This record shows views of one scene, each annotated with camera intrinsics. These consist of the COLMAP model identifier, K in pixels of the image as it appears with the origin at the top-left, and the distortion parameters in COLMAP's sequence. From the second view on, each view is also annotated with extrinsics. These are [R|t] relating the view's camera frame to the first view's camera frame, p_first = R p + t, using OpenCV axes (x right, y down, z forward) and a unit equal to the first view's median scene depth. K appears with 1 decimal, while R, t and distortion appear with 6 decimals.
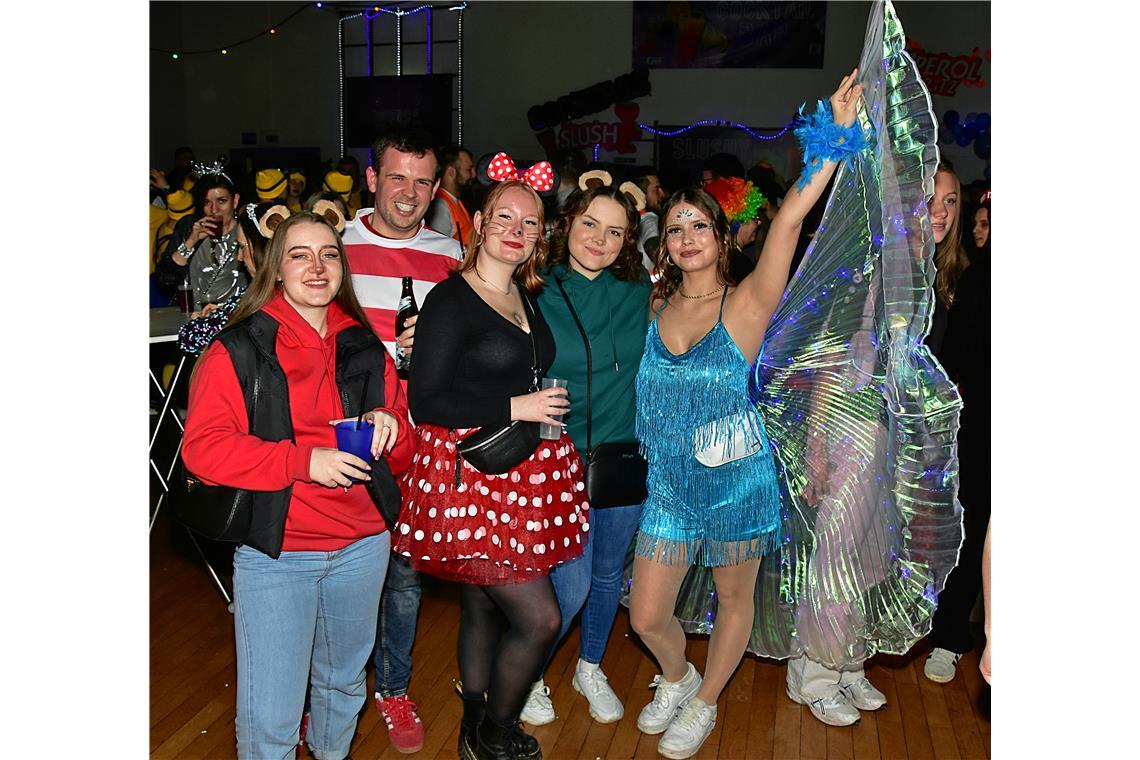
lens RADIAL K [[904.0, 0, 570.0], [0, 904.0, 380.0], [0, 0, 1]] dist [-0.163835, 0.116276]
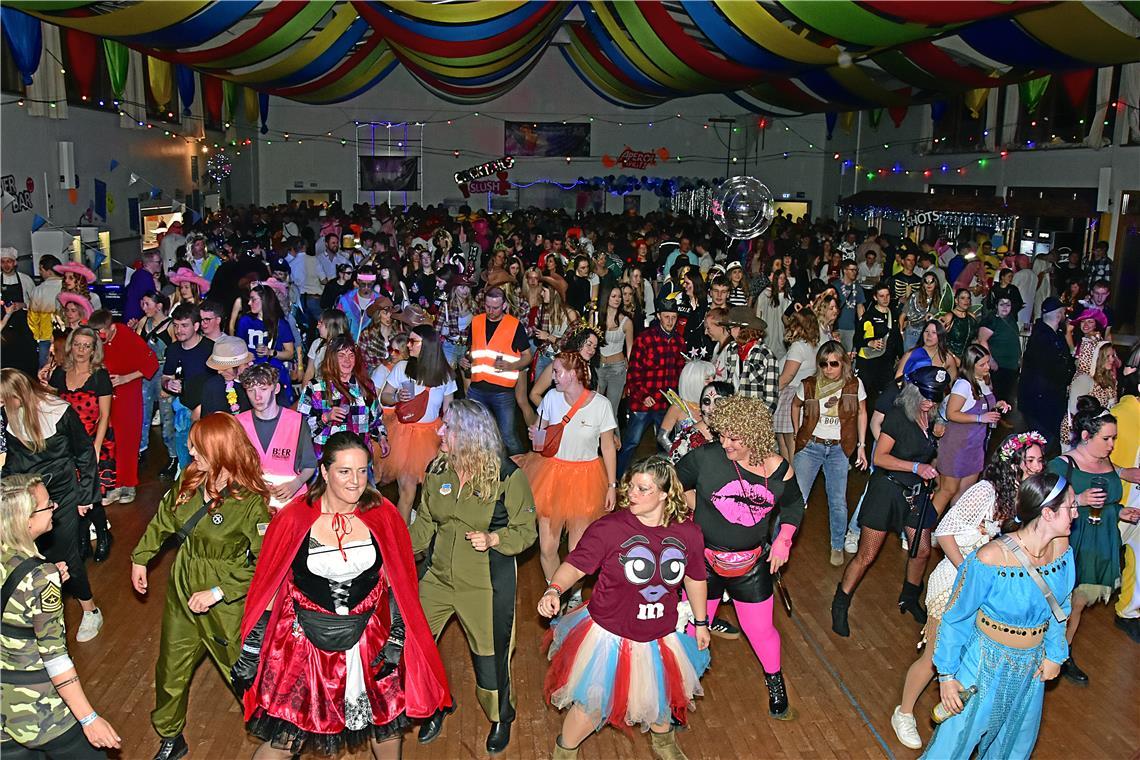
lens RADIAL K [[933.6, 0, 570.0], [0, 933.6, 380.0], [0, 0, 1]] dist [-0.159540, 0.104935]
pose [[0.949634, -0.064918, 0.306562, -0.505948], [0.063205, 0.997880, 0.015523, 0.171851], [-0.306920, 0.004636, 0.951724, -1.199865]]
